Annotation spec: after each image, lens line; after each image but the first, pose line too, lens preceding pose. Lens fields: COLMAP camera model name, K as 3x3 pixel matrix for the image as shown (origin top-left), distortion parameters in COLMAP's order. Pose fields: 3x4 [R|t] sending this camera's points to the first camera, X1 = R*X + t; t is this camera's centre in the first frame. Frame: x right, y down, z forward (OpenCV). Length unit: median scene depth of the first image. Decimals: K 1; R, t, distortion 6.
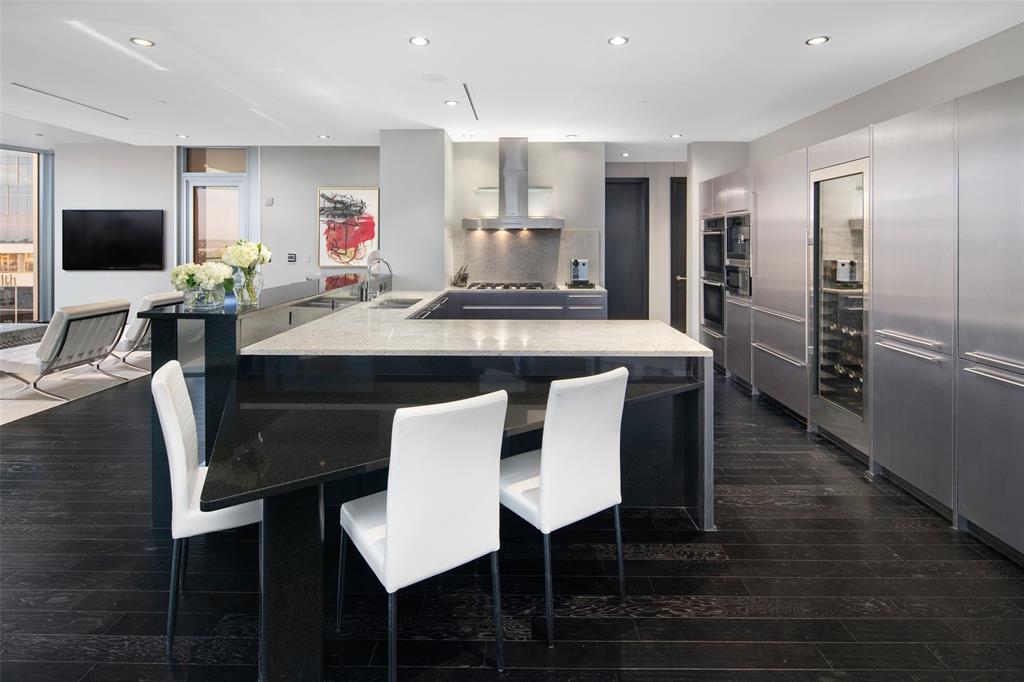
lens RADIAL K [[500.5, 0, 510.5], [0, 500.5, 241.6], [0, 0, 1]] dist [0.001433, 0.000280]
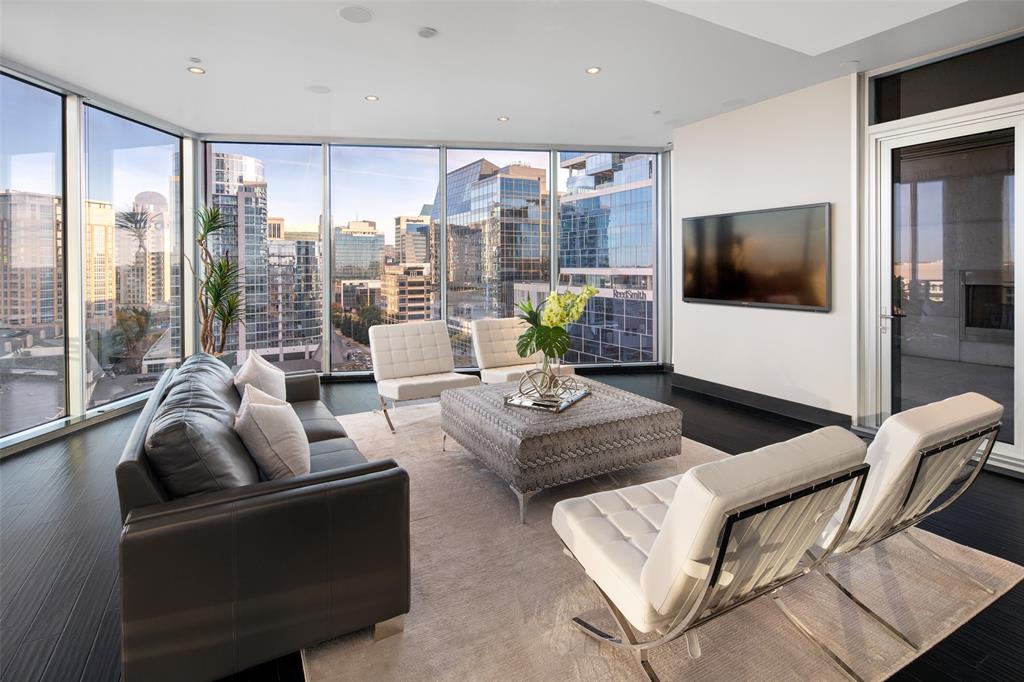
lens RADIAL K [[500.1, 0, 508.9], [0, 500.1, 271.2], [0, 0, 1]] dist [-0.003249, -0.000624]
pose [[0.500158, 0.004685, -0.865921, -0.407847], [0.004799, 0.999955, 0.008182, 0.005245], [0.865921, -0.008248, 0.500113, 0.438339]]
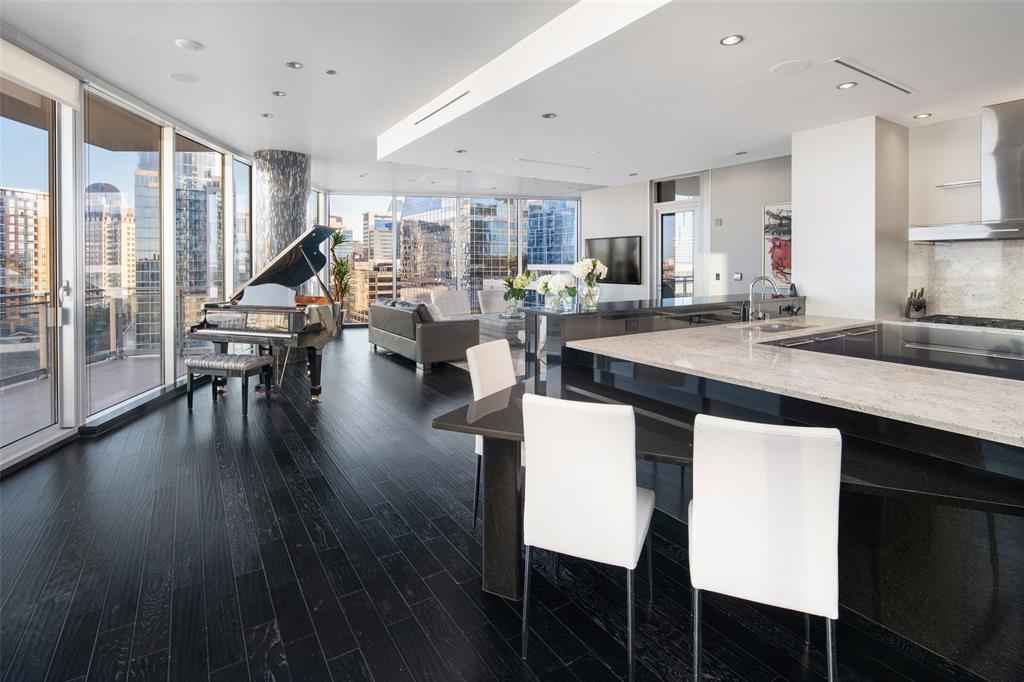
lens RADIAL K [[493.6, 0, 508.3], [0, 493.6, 266.5], [0, 0, 1]] dist [0.001504, 0.000727]
pose [[0.553226, 0.004119, -0.833021, 0.139720], [0.002054, 0.999978, 0.006309, 0.004772], [0.833029, -0.005201, 0.553205, 0.060285]]
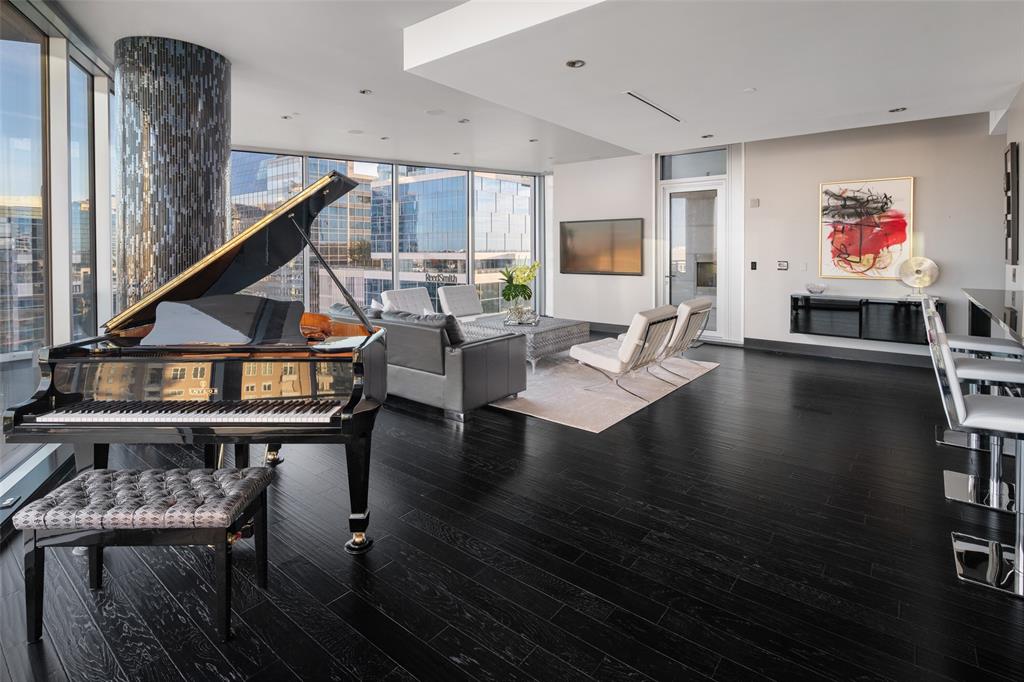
lens RADIAL K [[494.5, 0, 514.5], [0, 494.5, 256.3], [0, 0, 1]] dist [-0.001628, -0.000047]
pose [[0.795817, 0.003228, -0.605529, -0.289956], [0.003834, 0.999939, 0.010371, 0.005161], [0.605525, -0.010575, 0.795756, 0.023561]]
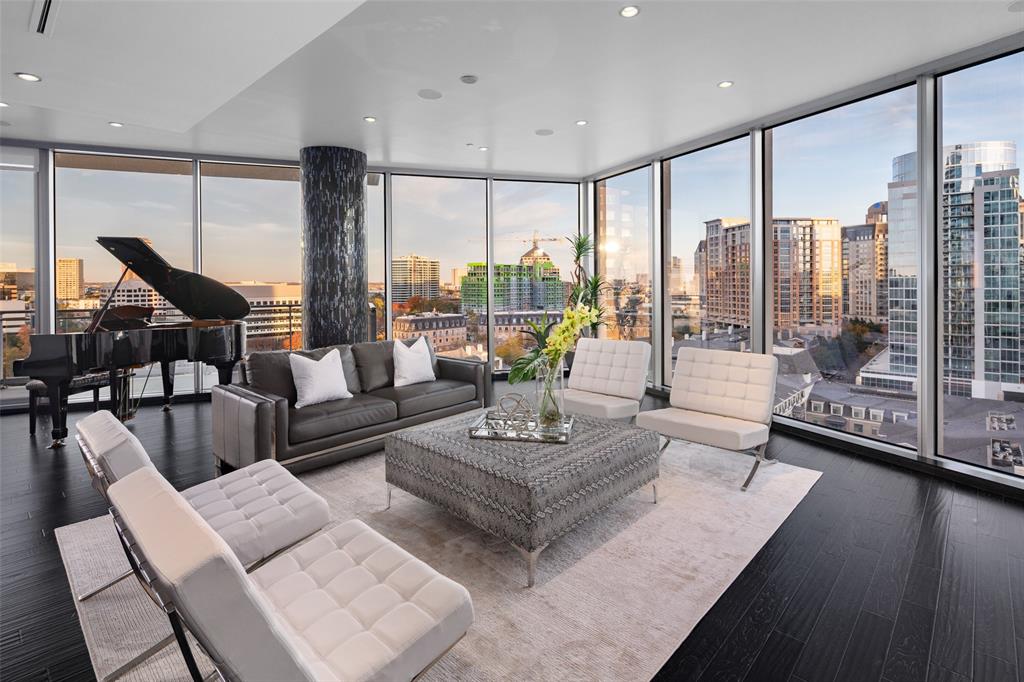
lens RADIAL K [[502.8, 0, 508.0], [0, 502.8, 284.0], [0, 0, 1]] dist [0.003028, -0.000310]
pose [[-0.670810, 0.005560, -0.741608, -0.495669], [0.004998, 0.999983, 0.002976, 0.004422], [0.741612, -0.001710, -0.670827, 1.088796]]
